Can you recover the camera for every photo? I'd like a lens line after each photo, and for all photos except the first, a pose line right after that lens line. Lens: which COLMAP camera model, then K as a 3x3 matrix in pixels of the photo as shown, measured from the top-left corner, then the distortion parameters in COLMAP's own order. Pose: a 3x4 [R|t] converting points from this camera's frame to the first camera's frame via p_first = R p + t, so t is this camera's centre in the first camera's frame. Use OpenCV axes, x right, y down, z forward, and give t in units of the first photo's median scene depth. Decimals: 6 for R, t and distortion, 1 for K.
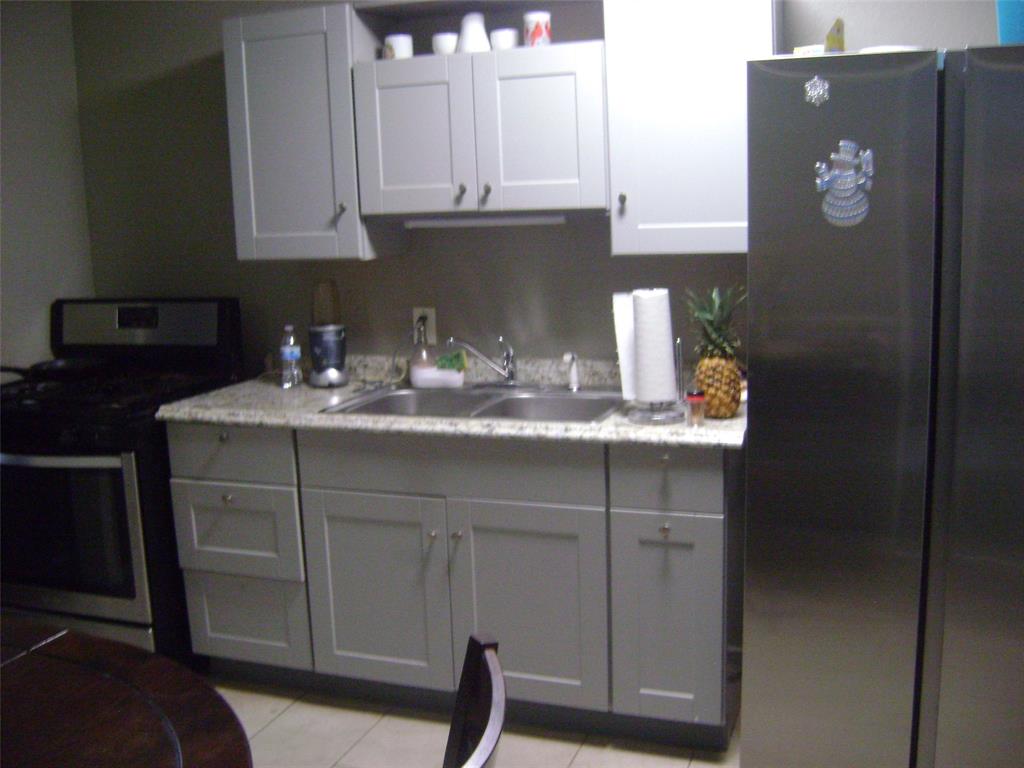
lens RADIAL K [[1060.8, 0, 512.0], [0, 1060.8, 384.0], [0, 0, 1]] dist [-0.123525, 0.020765]
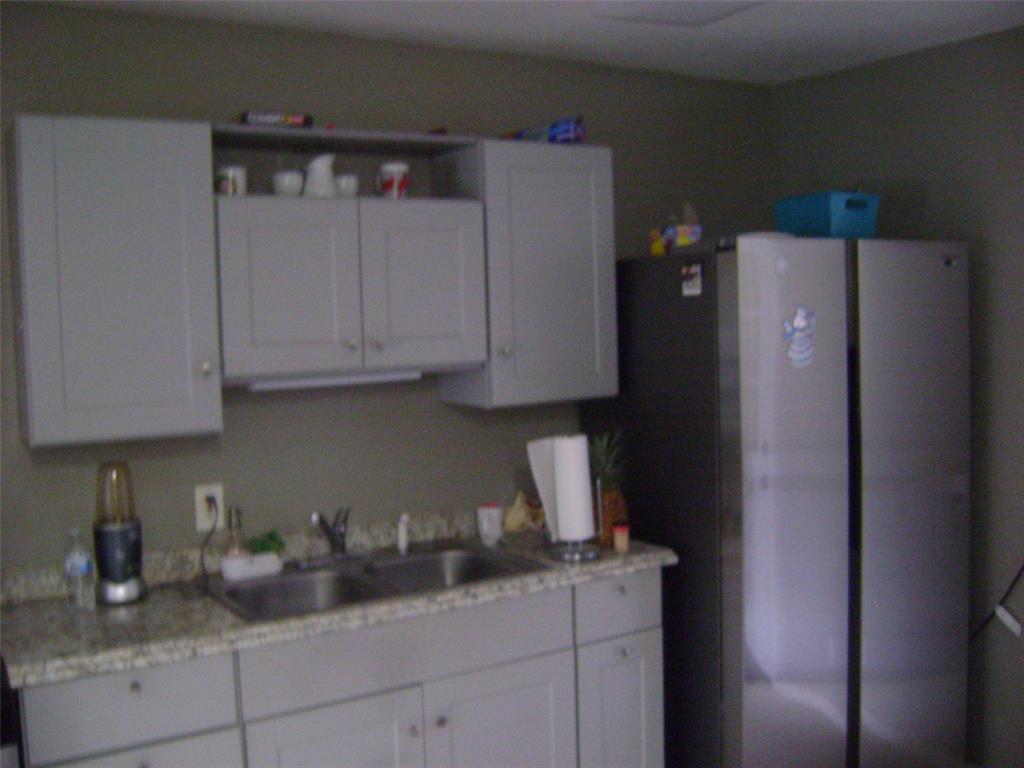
lens RADIAL K [[1060.8, 0, 512.0], [0, 1060.8, 384.0], [0, 0, 1]] dist [-0.123525, 0.020765]
pose [[0.625992, -0.051042, 0.778157, -0.650584], [0.148064, 0.987484, -0.054338, -0.080564], [-0.765644, 0.149232, 0.625714, 0.323170]]
